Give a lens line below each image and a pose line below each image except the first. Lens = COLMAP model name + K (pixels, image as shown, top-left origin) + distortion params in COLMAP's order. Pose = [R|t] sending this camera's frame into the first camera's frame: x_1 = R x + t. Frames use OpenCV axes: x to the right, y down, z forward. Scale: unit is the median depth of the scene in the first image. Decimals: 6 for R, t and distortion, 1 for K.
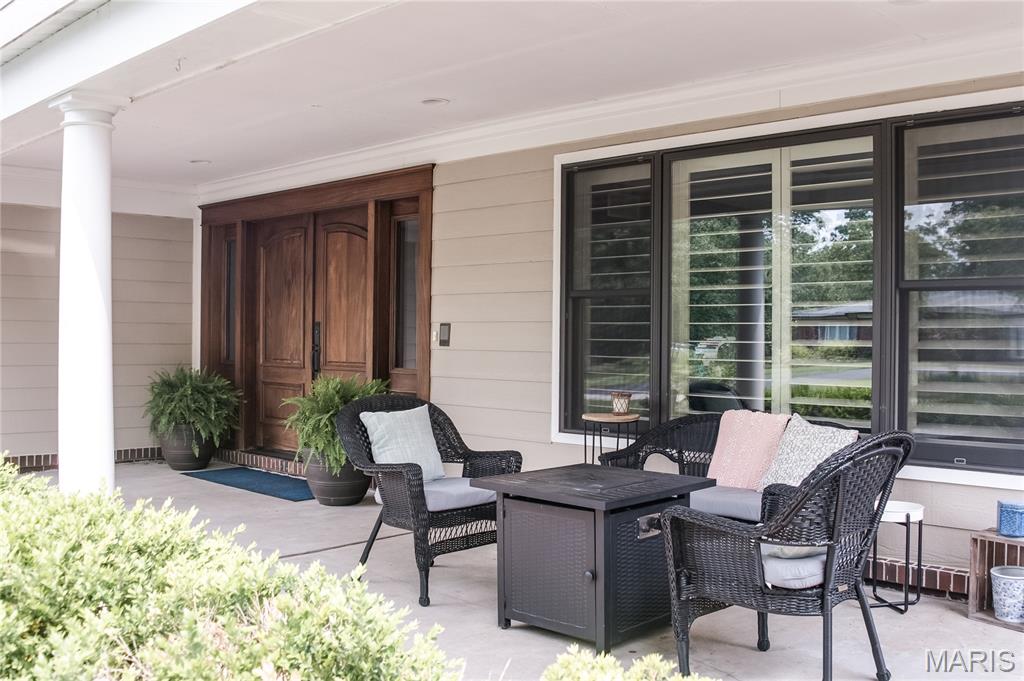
lens RADIAL K [[975.5, 0, 512.0], [0, 975.5, 340.5], [0, 0, 1]] dist [-0.065731, -0.003921]
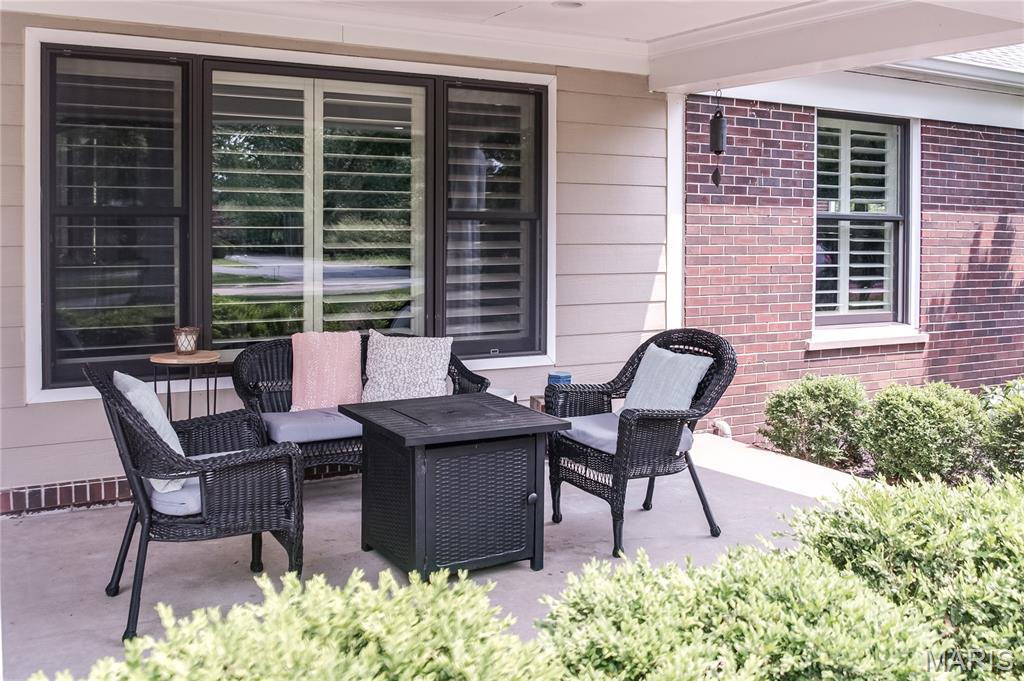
lens RADIAL K [[975.5, 0, 512.0], [0, 975.5, 340.5], [0, 0, 1]] dist [-0.065731, -0.003921]
pose [[0.272040, -0.119709, 0.954811, -0.593971], [0.000867, 0.992262, 0.124158, -0.040810], [-0.962286, -0.032948, 0.270038, 0.434685]]
